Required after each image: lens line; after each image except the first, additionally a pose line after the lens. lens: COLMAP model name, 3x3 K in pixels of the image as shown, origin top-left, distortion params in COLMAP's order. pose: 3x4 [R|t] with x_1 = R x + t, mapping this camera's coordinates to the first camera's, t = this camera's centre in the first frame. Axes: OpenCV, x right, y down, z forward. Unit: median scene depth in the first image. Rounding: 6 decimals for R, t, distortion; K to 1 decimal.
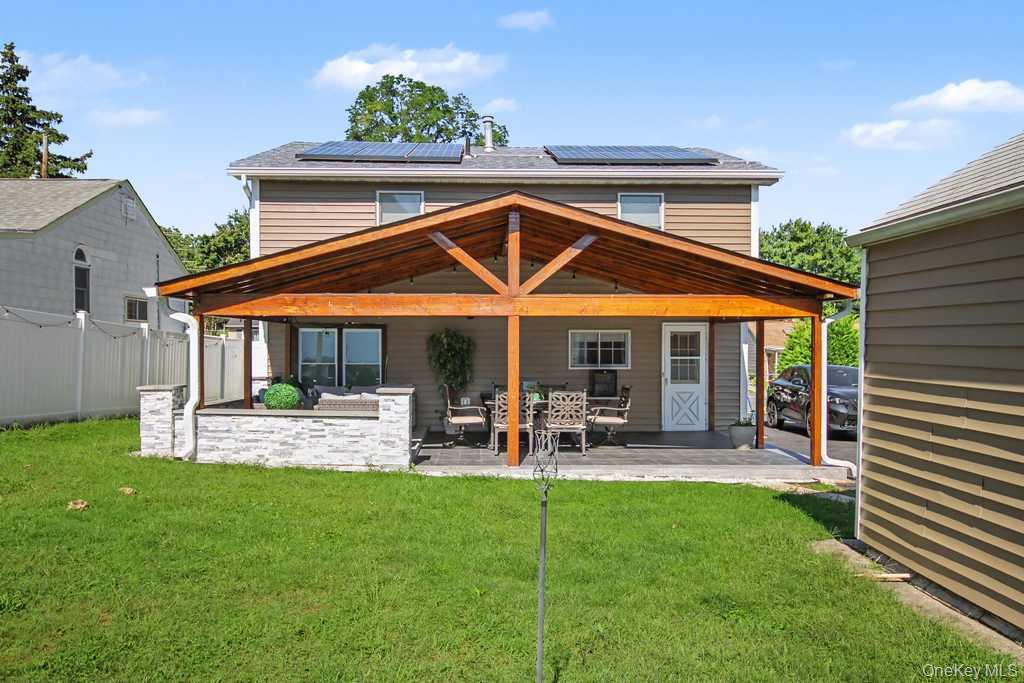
lens RADIAL K [[761.5, 0, 512.0], [0, 761.5, 341.5], [0, 0, 1]] dist [-0.001213, -0.001282]
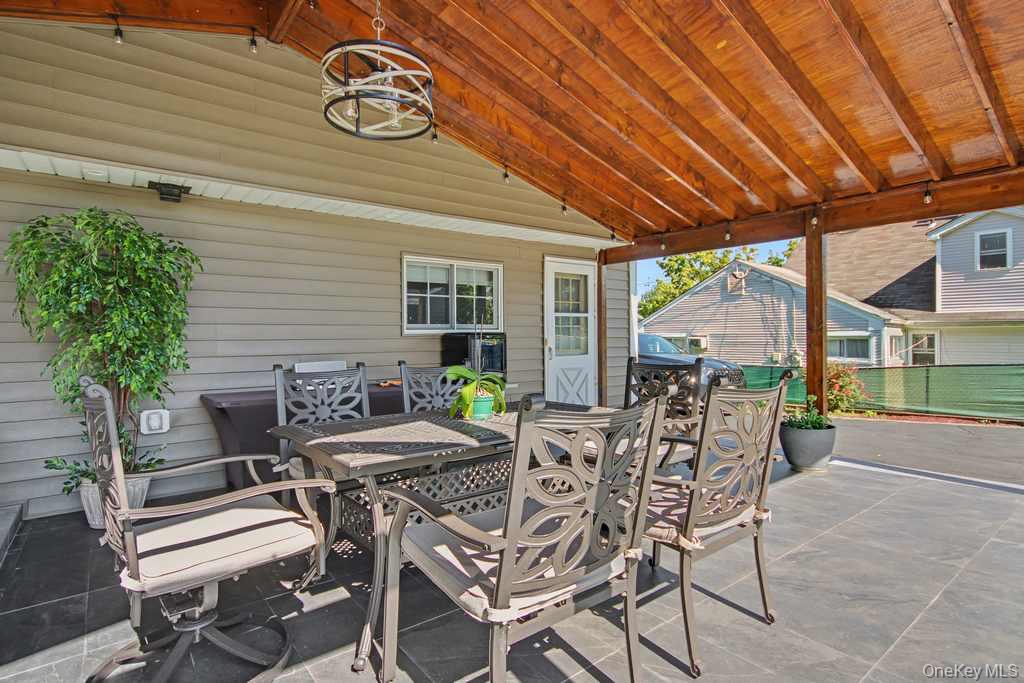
lens RADIAL K [[507.1, 0, 507.8], [0, 507.1, 337.9], [0, 0, 1]] dist [0.000054, 0.000969]
pose [[0.813810, -0.011091, 0.581025, -0.064844], [0.005059, 0.999915, 0.012001, 0.036071], [-0.581109, -0.006827, 0.813797, 0.695160]]
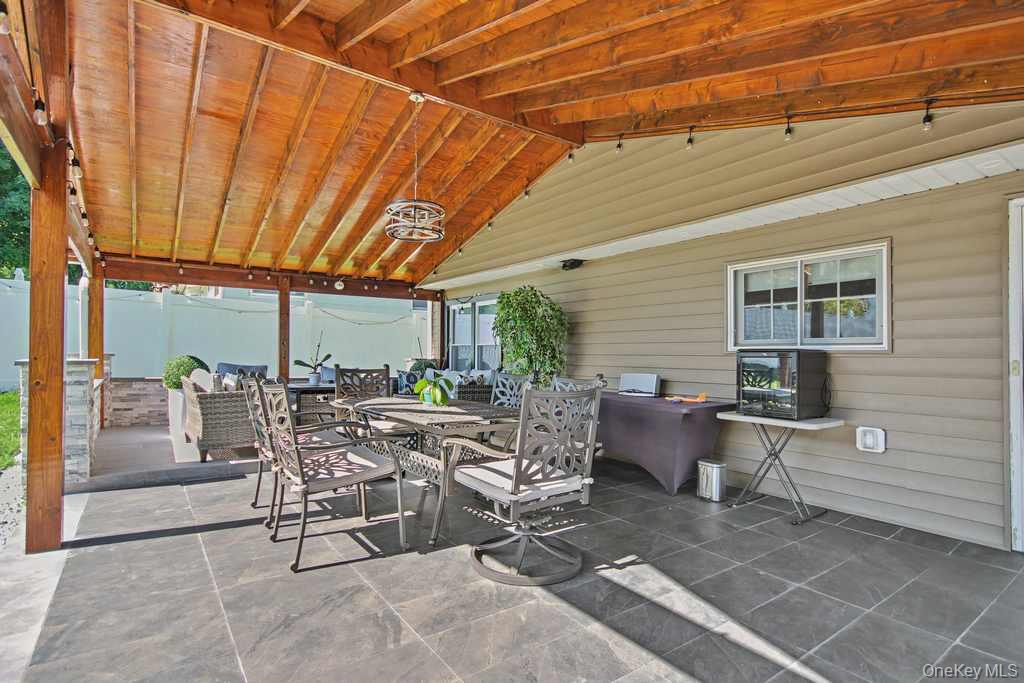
lens RADIAL K [[507.1, 0, 507.8], [0, 507.1, 337.9], [0, 0, 1]] dist [0.000054, 0.000969]
pose [[0.561561, -0.025131, -0.827053, 0.257492], [-0.003200, 0.999465, -0.032543, 0.039701], [0.827429, 0.020921, 0.561181, 0.725519]]
